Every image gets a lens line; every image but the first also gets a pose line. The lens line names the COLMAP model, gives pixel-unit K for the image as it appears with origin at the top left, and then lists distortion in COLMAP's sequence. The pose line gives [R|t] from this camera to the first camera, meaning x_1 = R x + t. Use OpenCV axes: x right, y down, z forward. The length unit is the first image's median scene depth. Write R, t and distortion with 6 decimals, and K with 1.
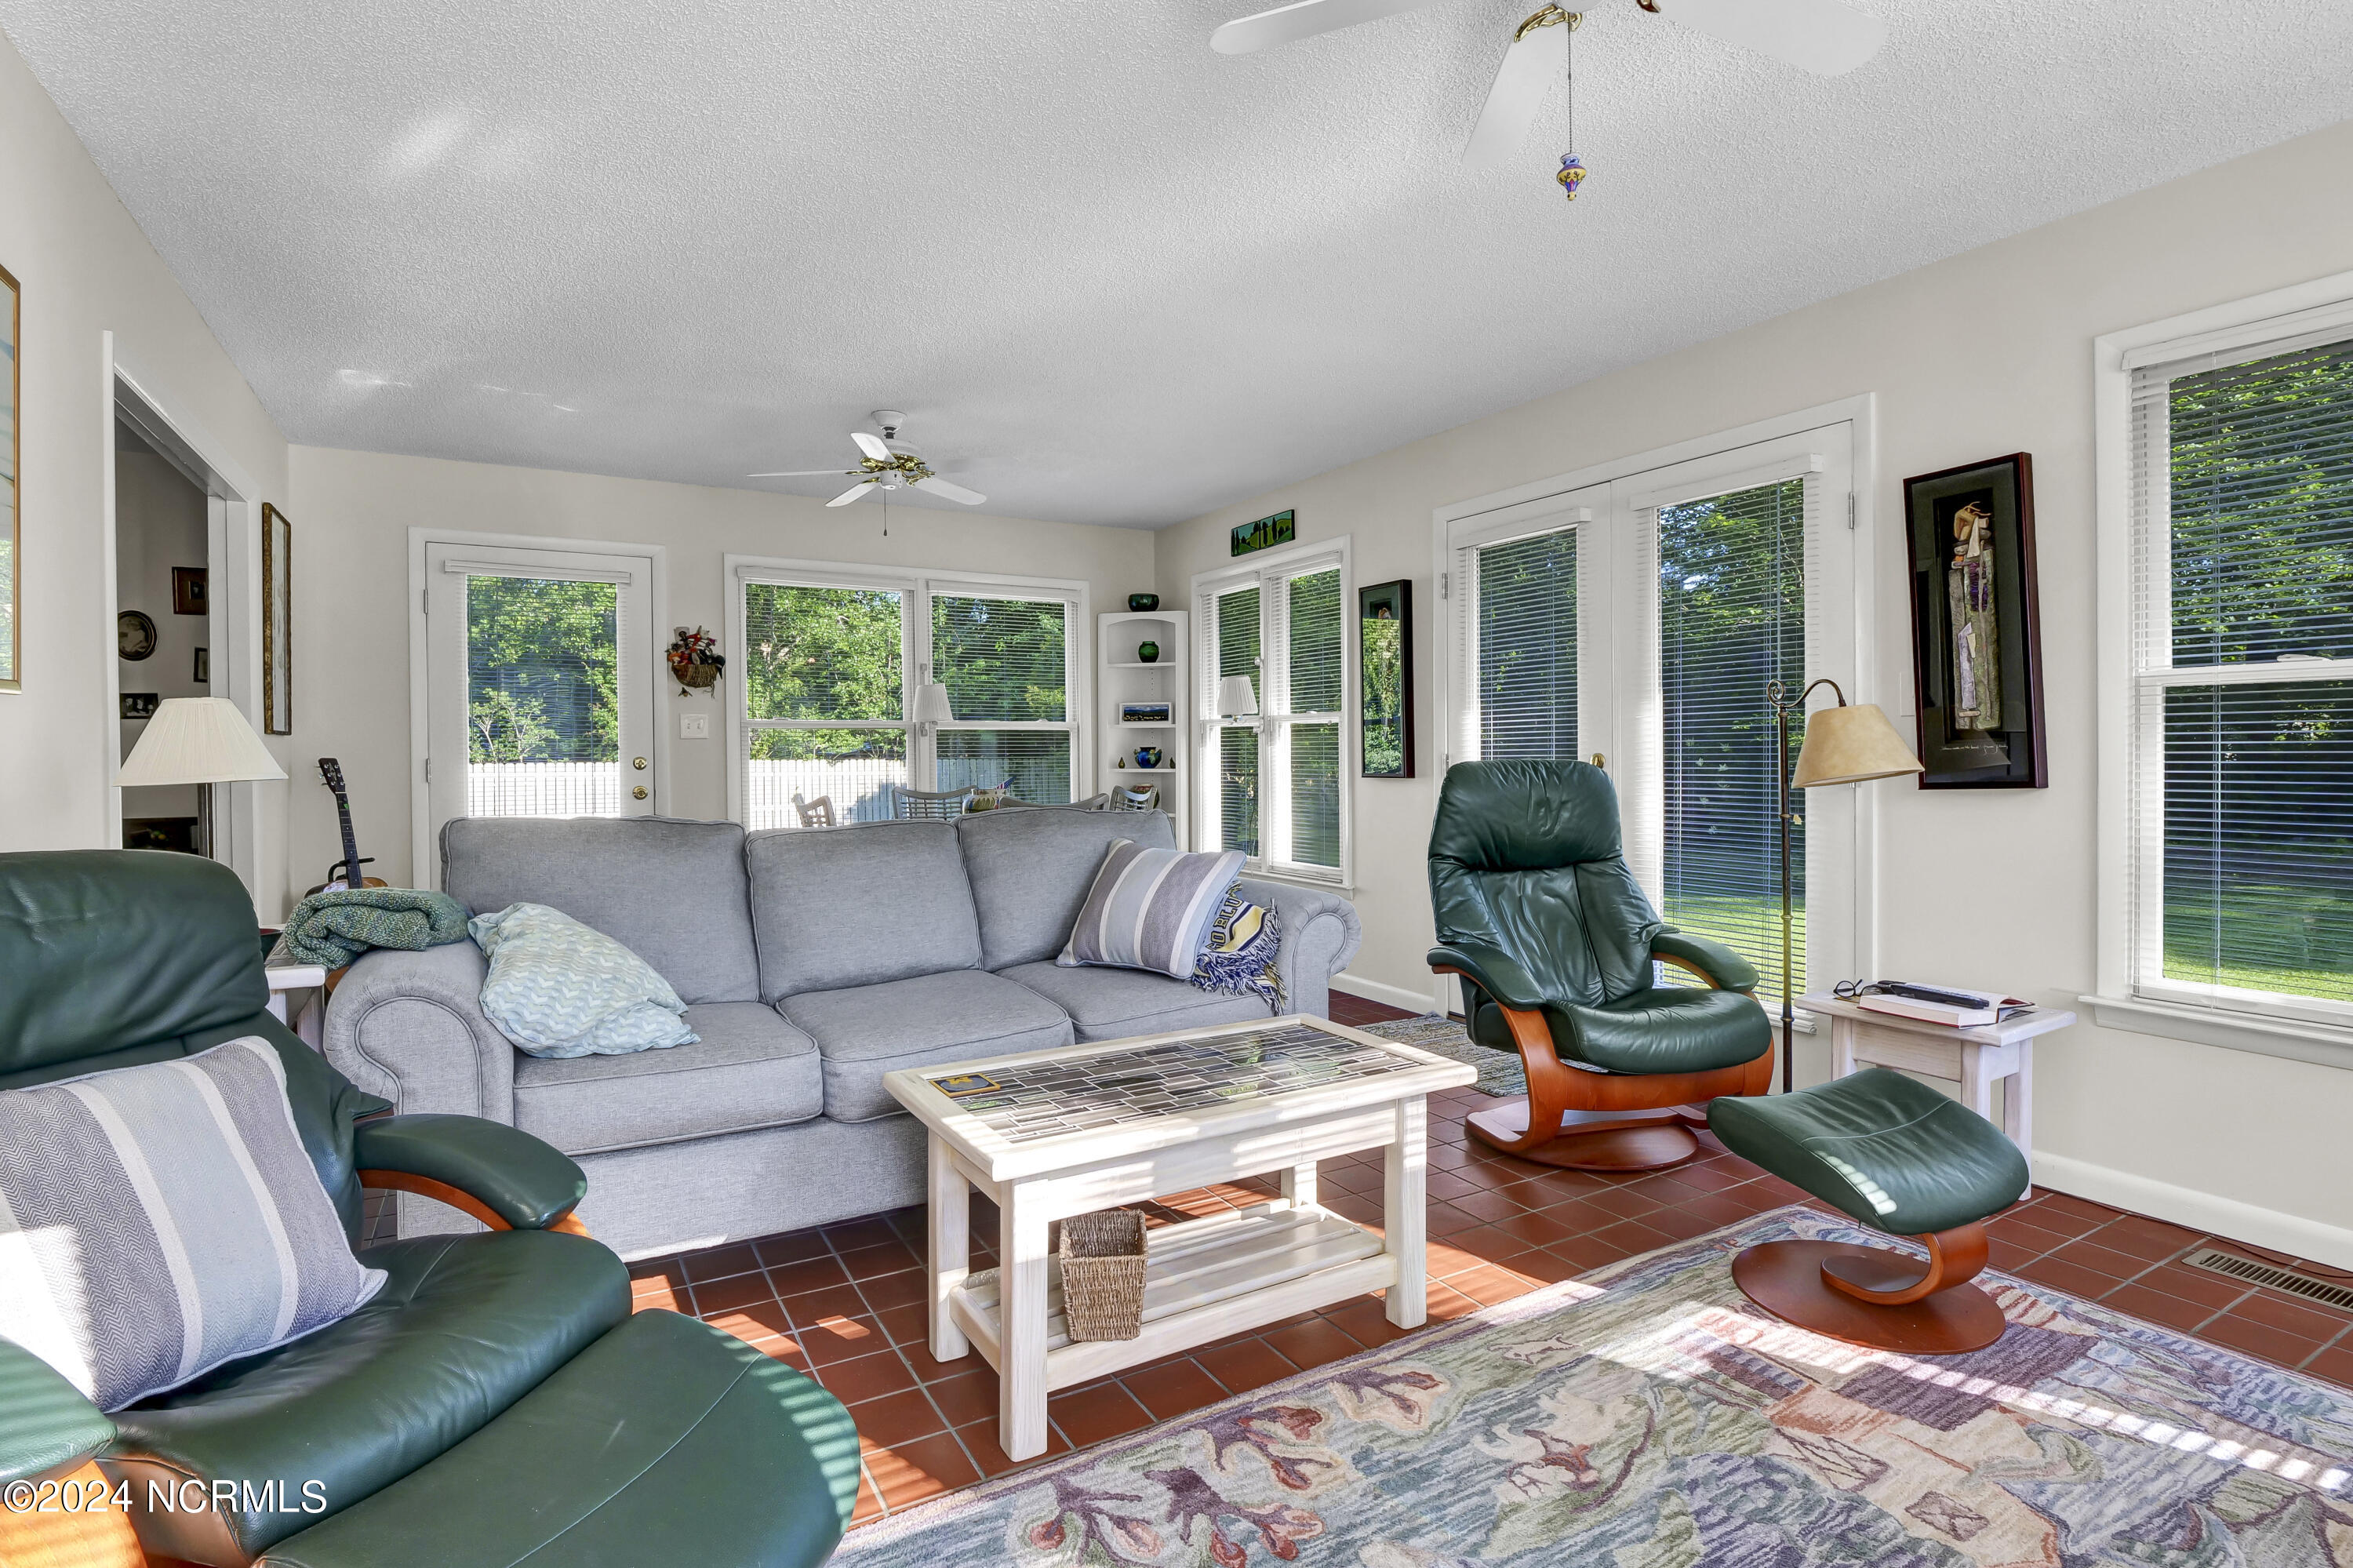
lens RADIAL K [[1136.6, 0, 1175.6], [0, 1136.6, 748.4], [0, 0, 1]] dist [-0.000061, -0.000046]
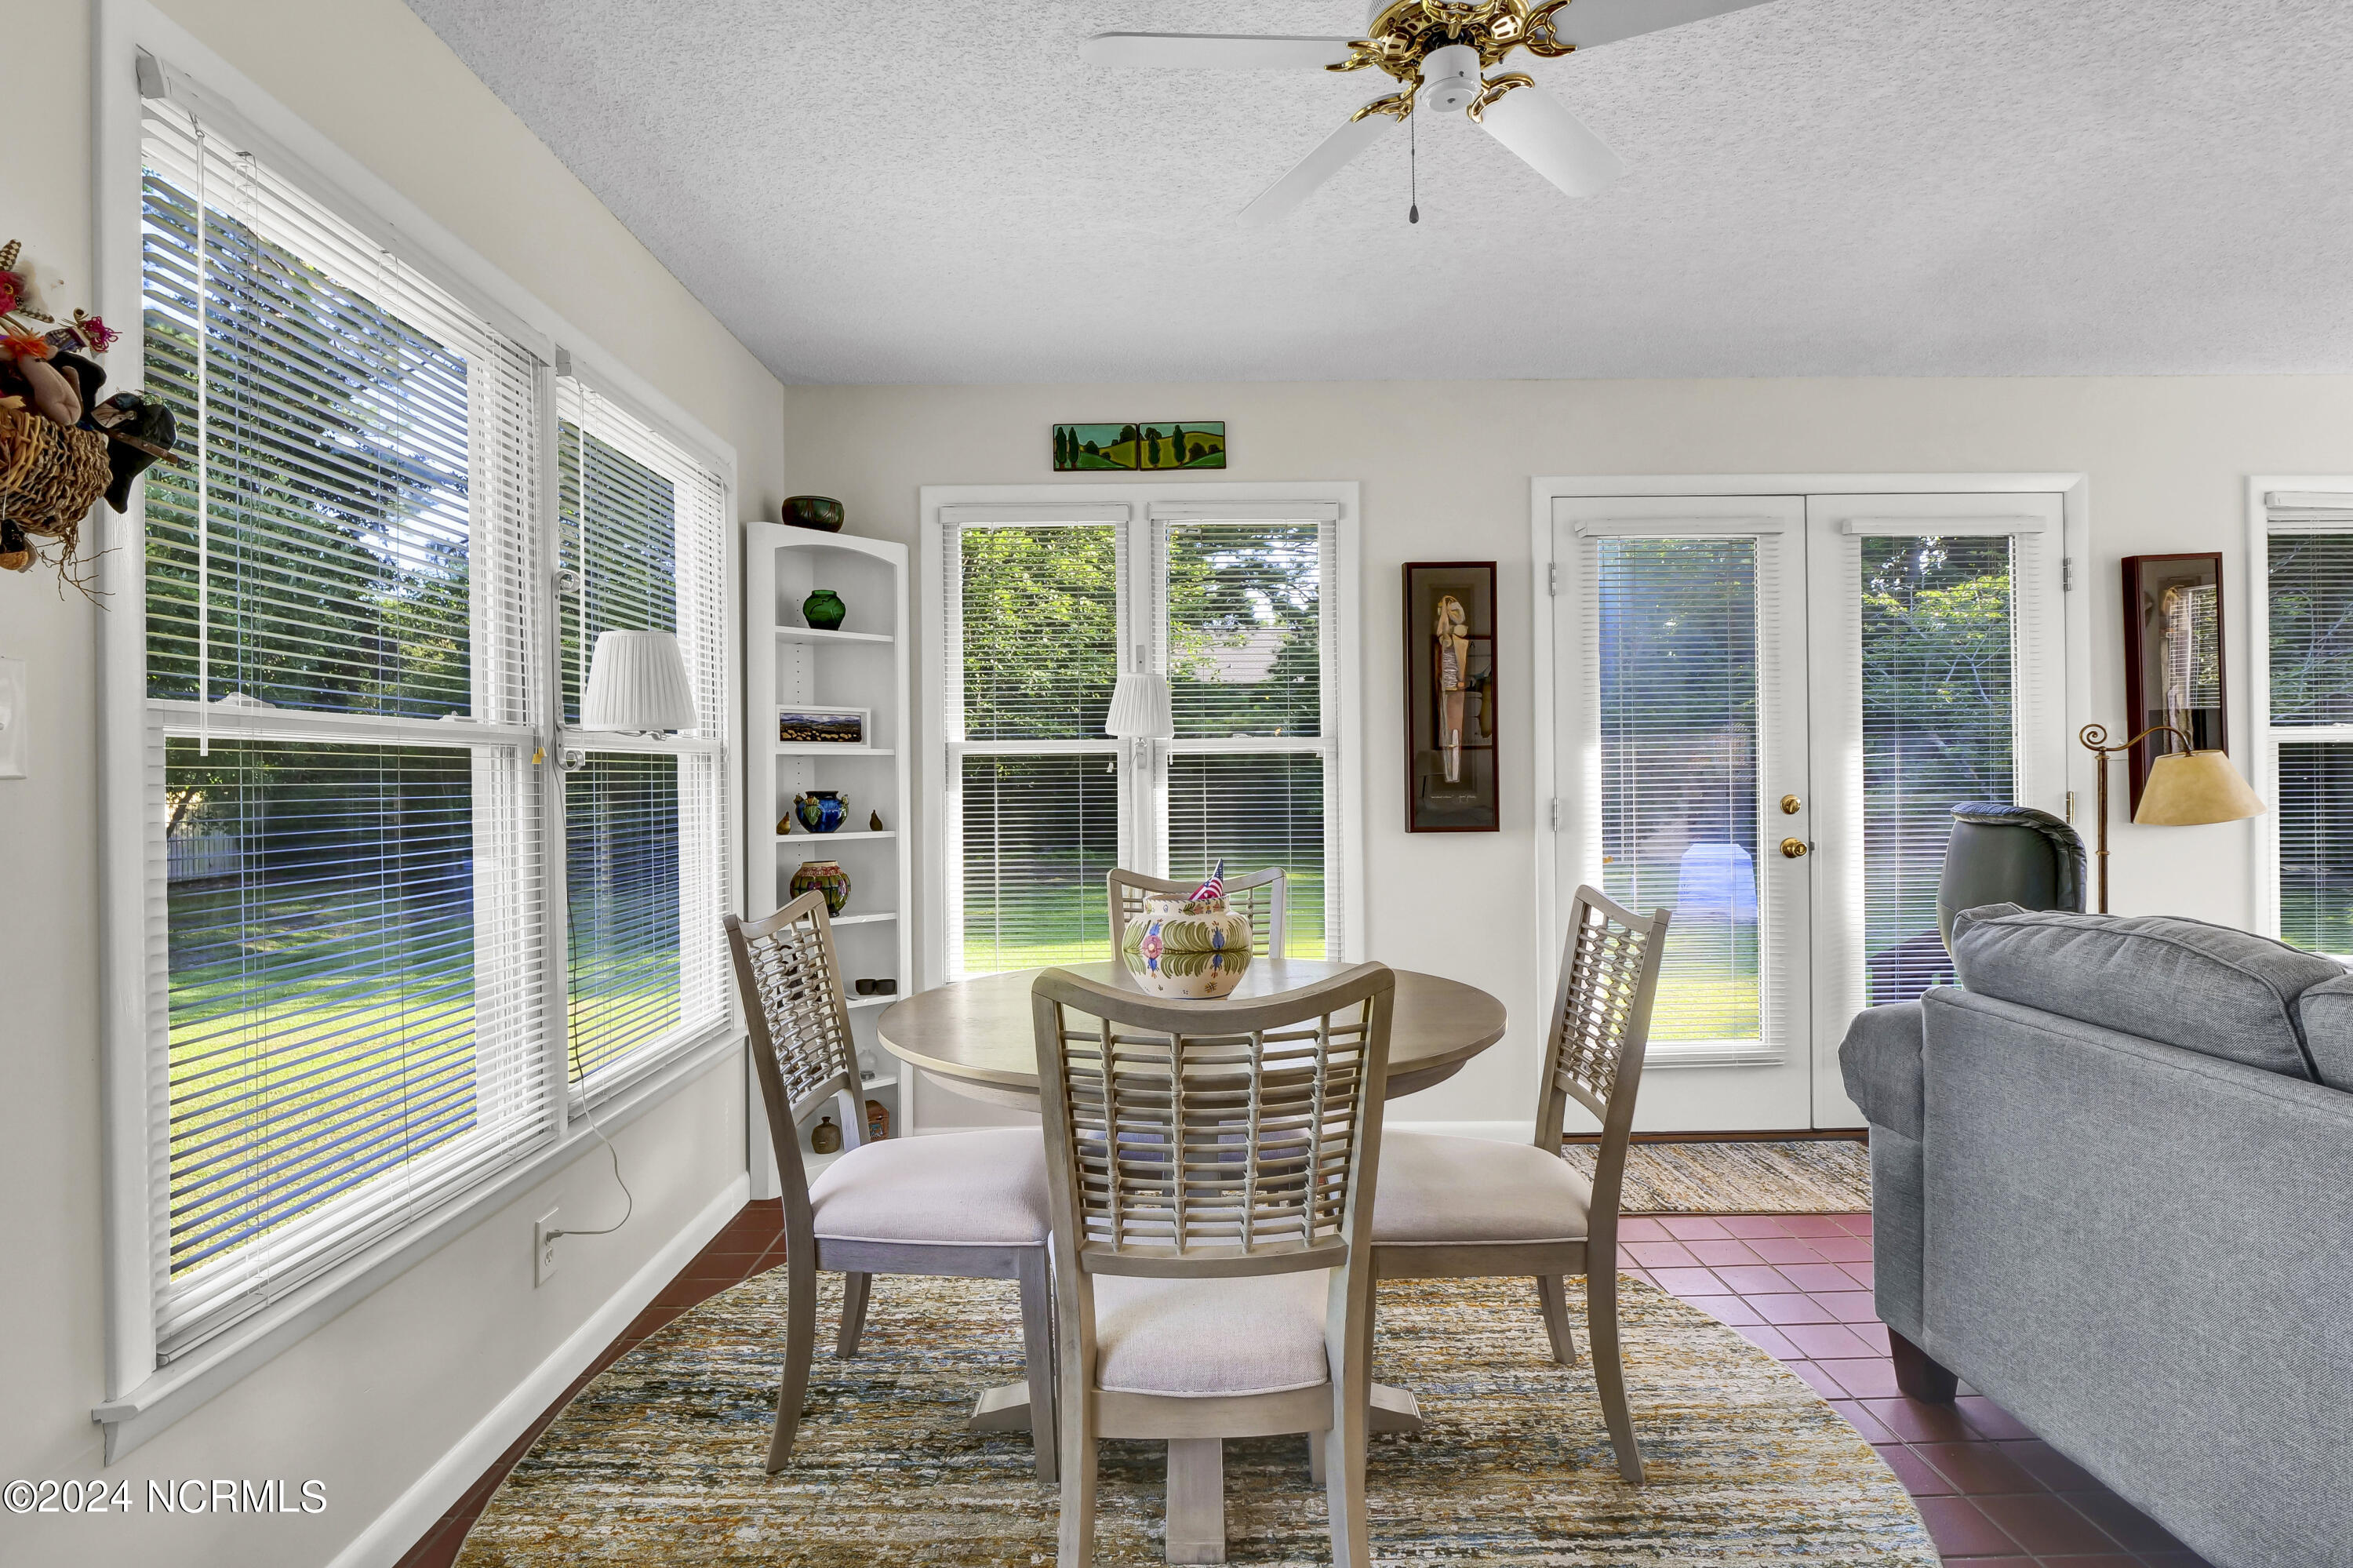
lens RADIAL K [[1032.6, 0, 1176.5], [0, 1032.6, 784.0], [0, 0, 1]] dist [-0.000374, 0.000059]
pose [[0.493893, 0.010741, 0.869457, -0.399407], [0.005903, 0.999859, -0.015705, 0.003953], [-0.869503, 0.012888, 0.493760, 0.704411]]
